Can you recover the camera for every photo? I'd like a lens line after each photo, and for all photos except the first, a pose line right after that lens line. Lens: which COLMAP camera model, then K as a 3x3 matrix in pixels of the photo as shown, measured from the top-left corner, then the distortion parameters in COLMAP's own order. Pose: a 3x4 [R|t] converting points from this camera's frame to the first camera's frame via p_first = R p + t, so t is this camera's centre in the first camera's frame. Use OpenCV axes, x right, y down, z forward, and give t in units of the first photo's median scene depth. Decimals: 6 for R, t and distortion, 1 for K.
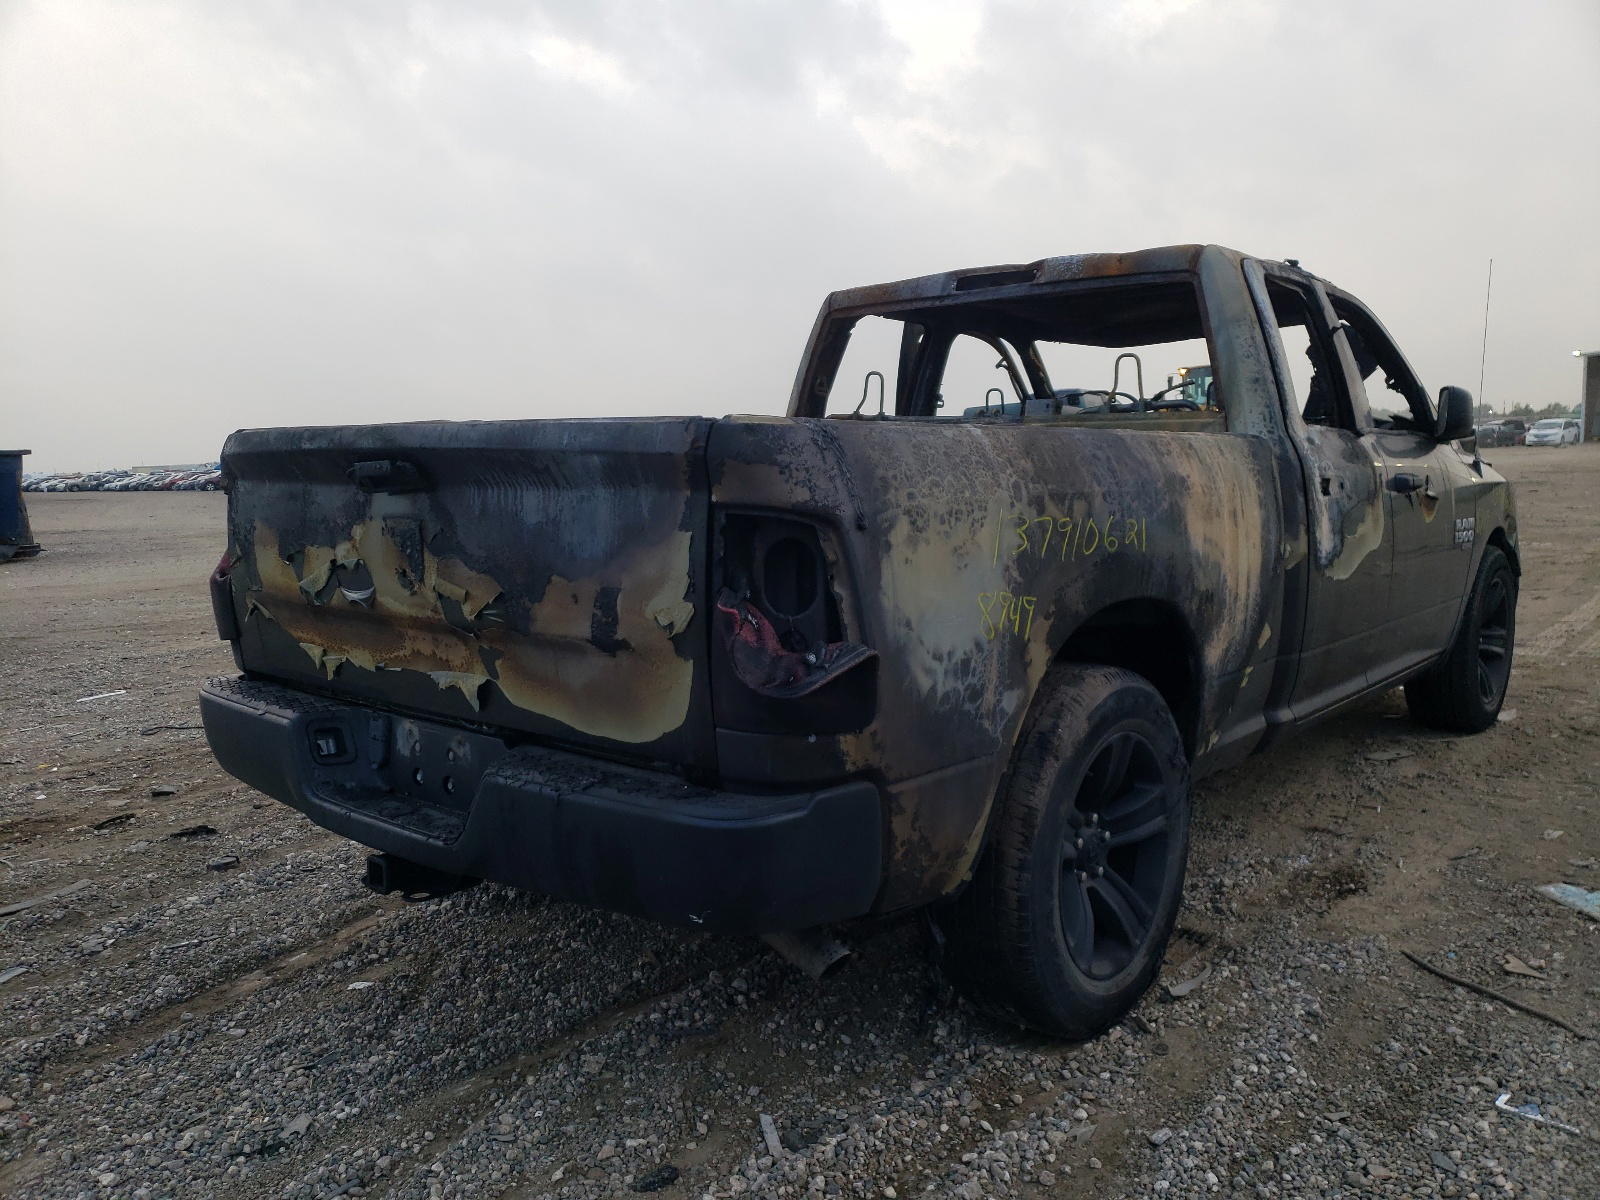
lens RADIAL K [[1242.1, 0, 799.3], [0, 1242.1, 598.2], [0, 0, 1]] dist [0.033563, -0.034298]
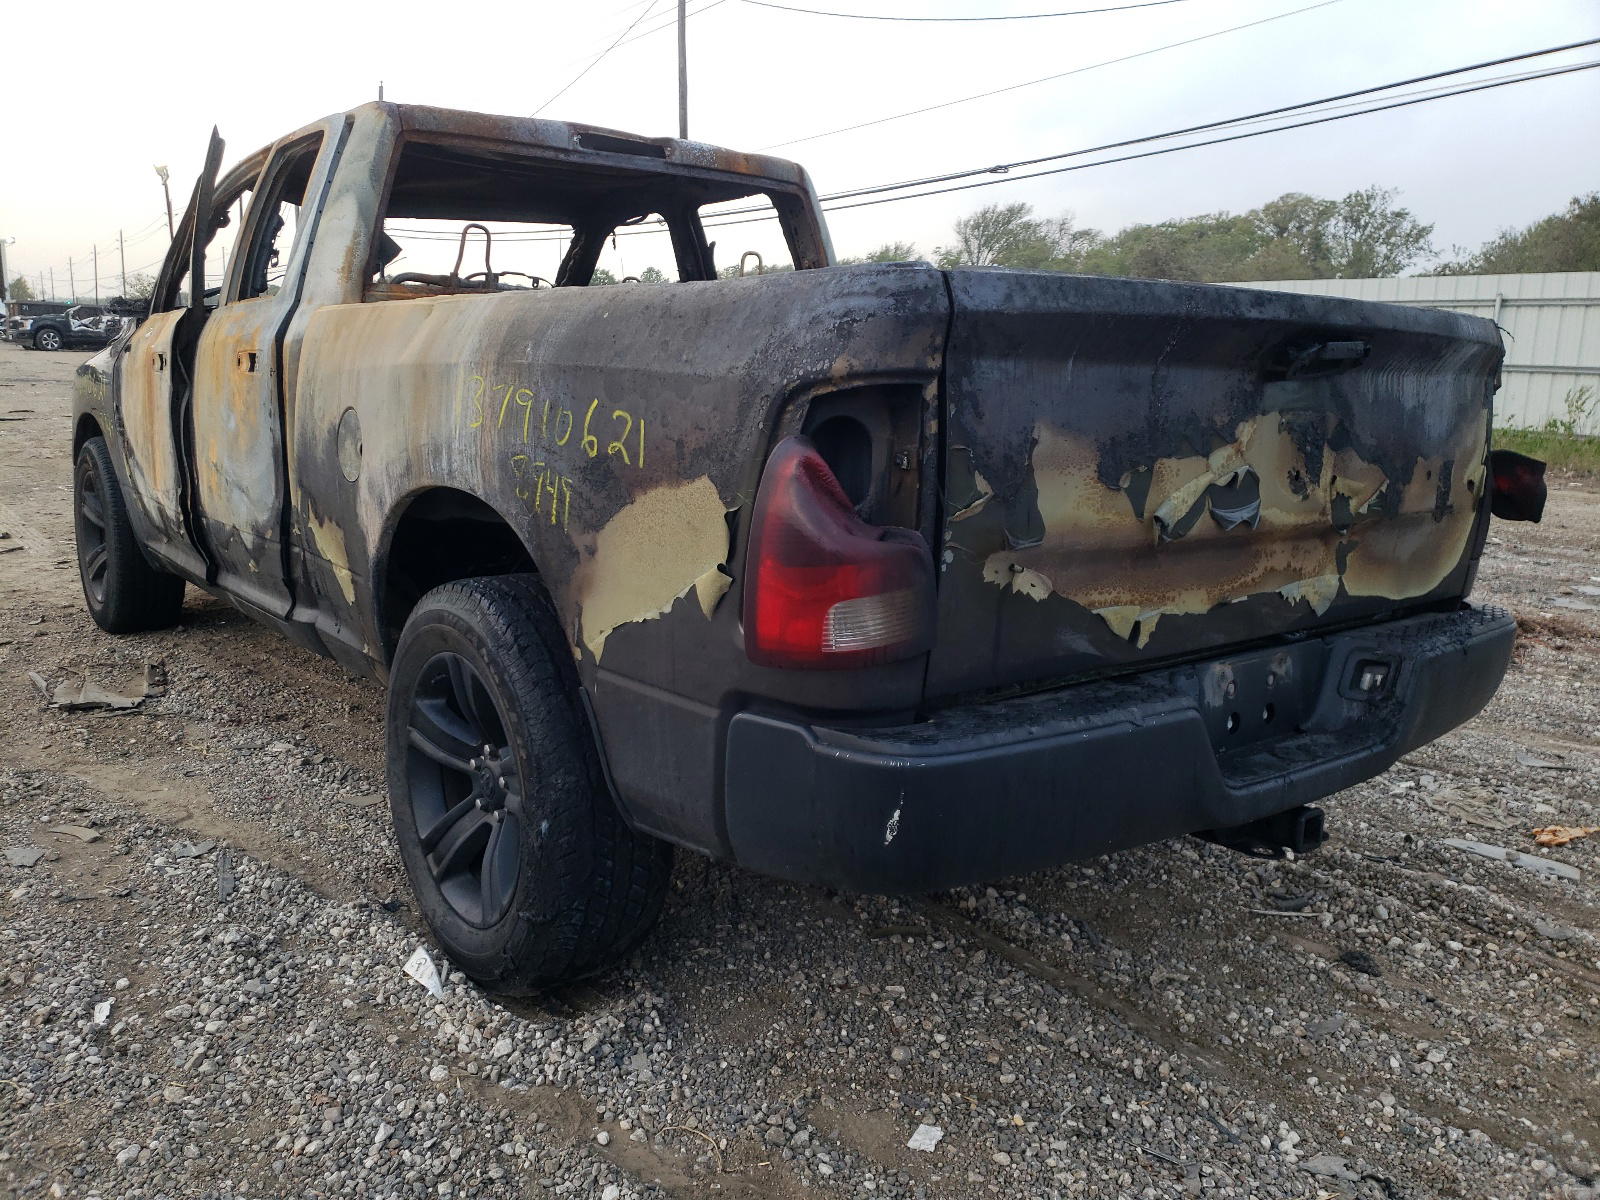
lens RADIAL K [[1242.1, 0, 798.9], [0, 1242.1, 599.9], [0, 0, 1]] dist [0.033563, -0.034298]
pose [[0.205226, -0.166226, 0.964495, -1.195294], [0.088907, 0.984563, 0.150767, -0.093130], [-0.974668, 0.054809, 0.216837, 1.131321]]
